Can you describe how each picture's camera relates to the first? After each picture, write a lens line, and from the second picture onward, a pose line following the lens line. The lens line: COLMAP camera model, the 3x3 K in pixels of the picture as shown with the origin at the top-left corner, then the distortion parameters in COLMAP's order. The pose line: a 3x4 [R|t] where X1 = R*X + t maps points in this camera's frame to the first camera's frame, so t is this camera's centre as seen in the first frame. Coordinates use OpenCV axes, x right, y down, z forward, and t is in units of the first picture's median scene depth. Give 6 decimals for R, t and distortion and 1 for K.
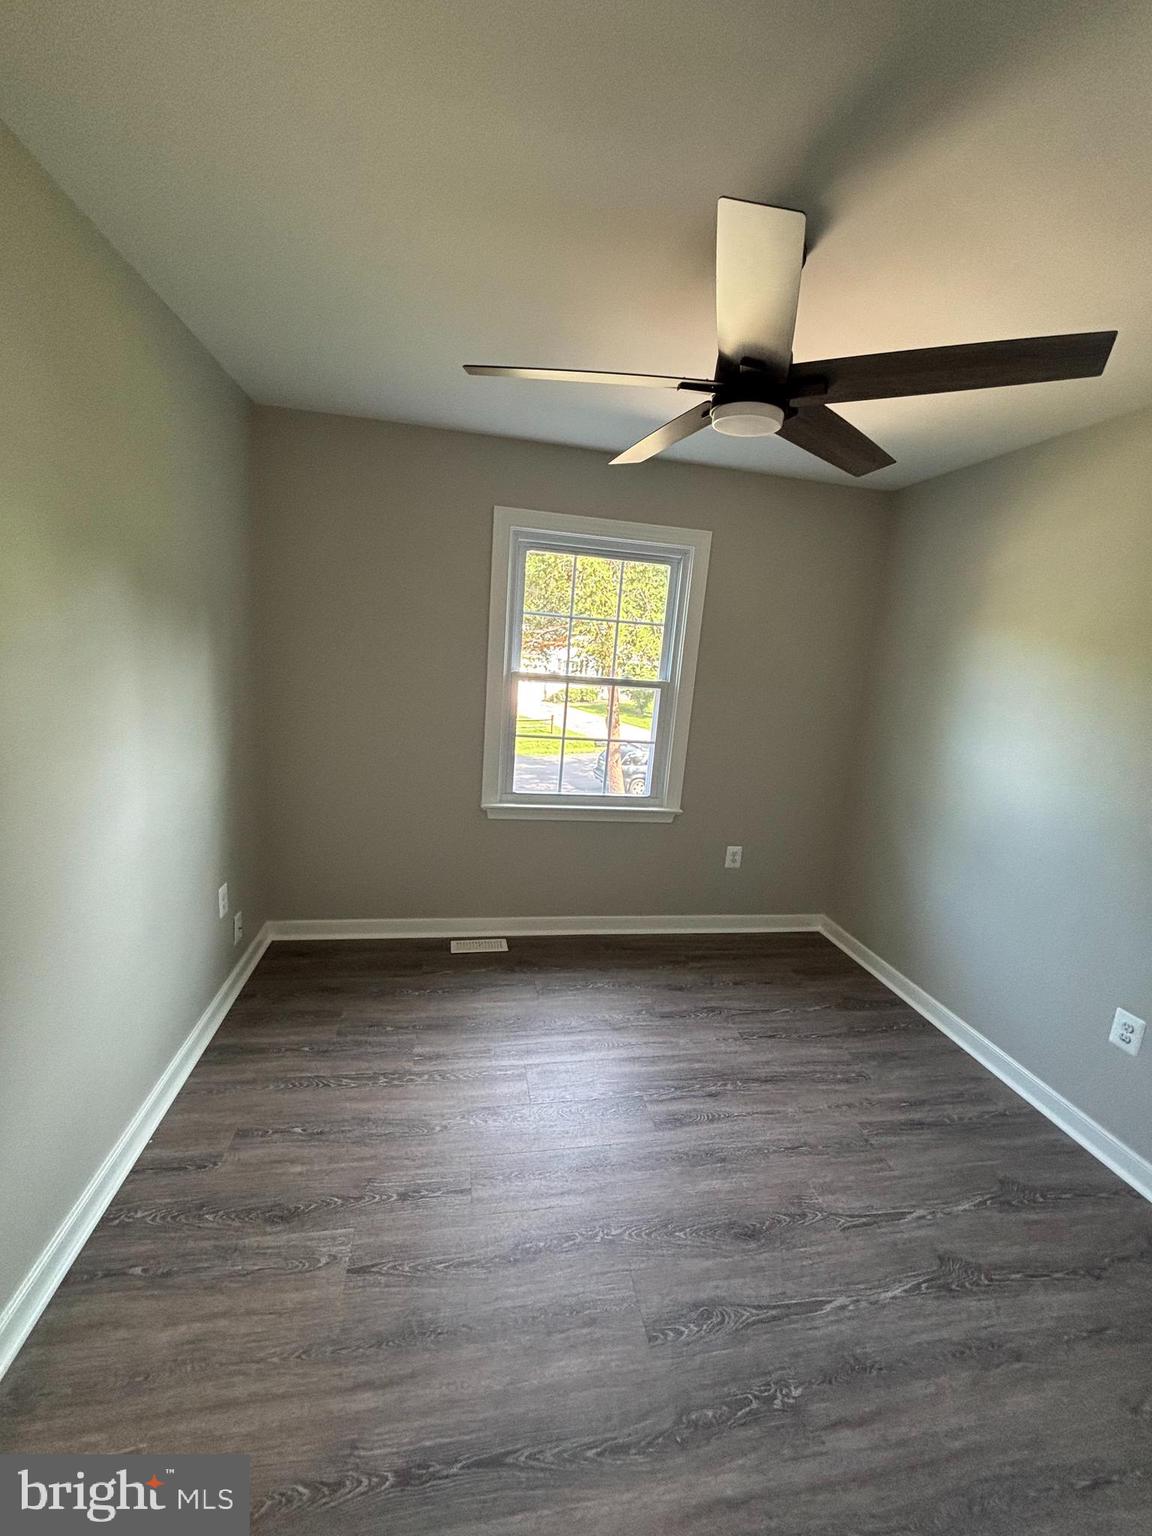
lens RADIAL K [[624.6, 0, 575.3], [0, 624.6, 771.4], [0, 0, 1]] dist [-0.024550, 0.013144]
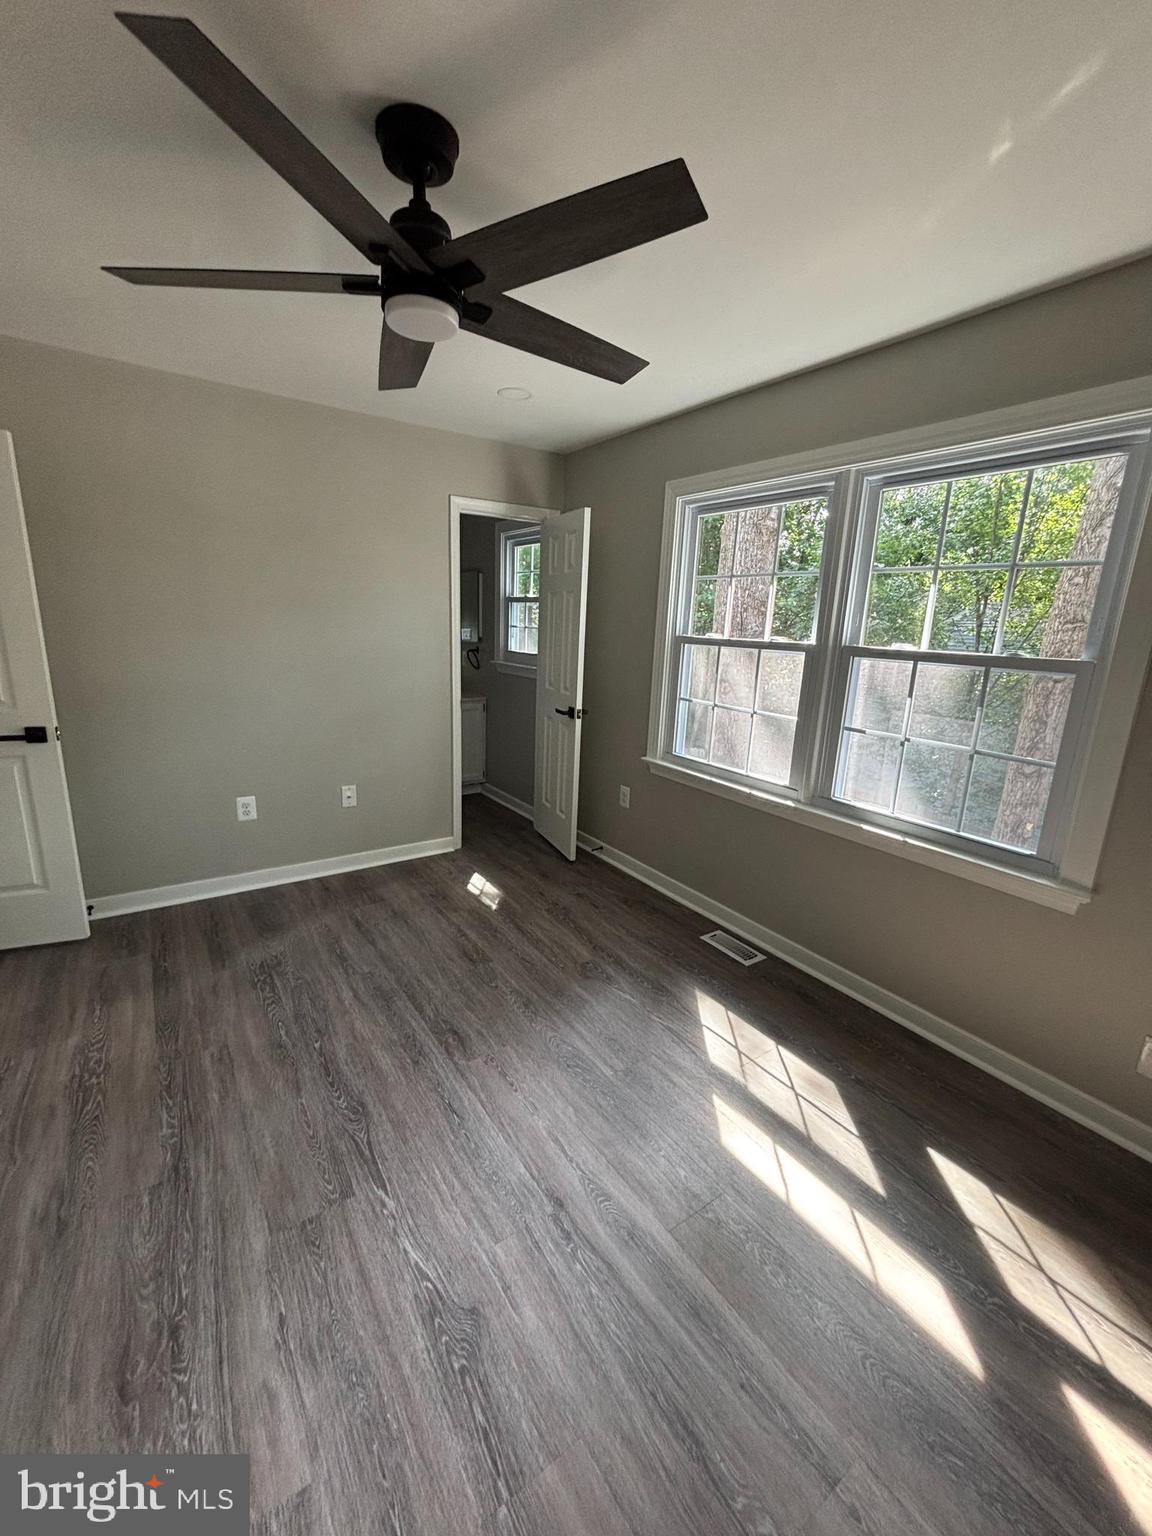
lens RADIAL K [[625.0, 0, 576.0], [0, 625.0, 768.0], [0, 0, 1]] dist [0.014390, -0.000115]
pose [[0.404069, 0.150720, -0.902226, 1.360794], [-0.178362, 0.980382, 0.083896, -0.000634], [0.897171, 0.127023, 0.423025, 0.720773]]
